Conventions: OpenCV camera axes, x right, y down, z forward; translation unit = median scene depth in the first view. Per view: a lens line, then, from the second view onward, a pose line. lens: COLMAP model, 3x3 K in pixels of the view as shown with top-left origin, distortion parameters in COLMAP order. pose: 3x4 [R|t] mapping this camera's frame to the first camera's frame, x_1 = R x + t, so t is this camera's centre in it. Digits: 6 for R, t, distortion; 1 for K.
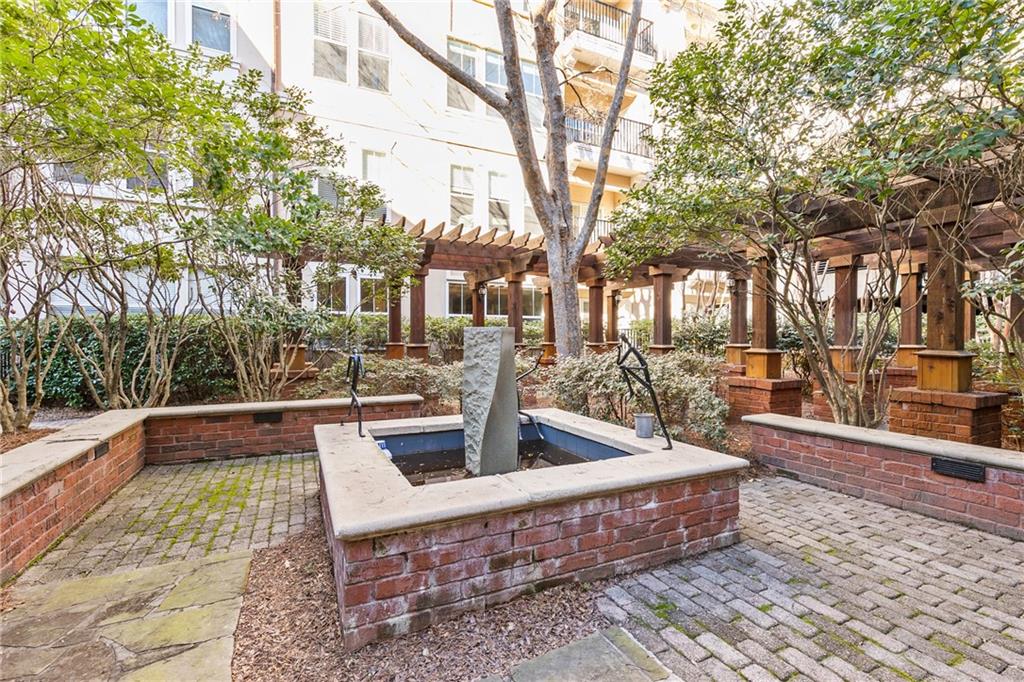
lens RADIAL K [[467.8, 0, 514.1], [0, 467.8, 340.9], [0, 0, 1]] dist [0.004592, 0.000211]
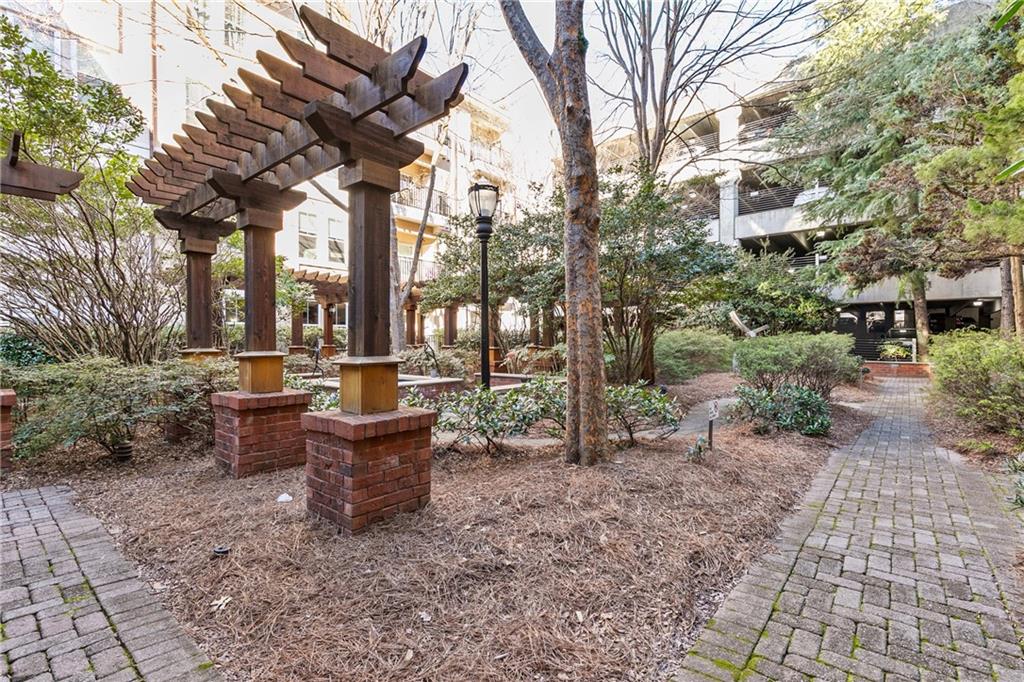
lens RADIAL K [[467.8, 0, 517.0], [0, 467.8, 340.8], [0, 0, 1]] dist [0.004592, 0.000211]
pose [[0.916216, -0.004803, 0.400657, -0.120790], [0.006666, 0.999972, -0.003257, -0.001449], [-0.400630, 0.005655, 0.916222, -0.551799]]
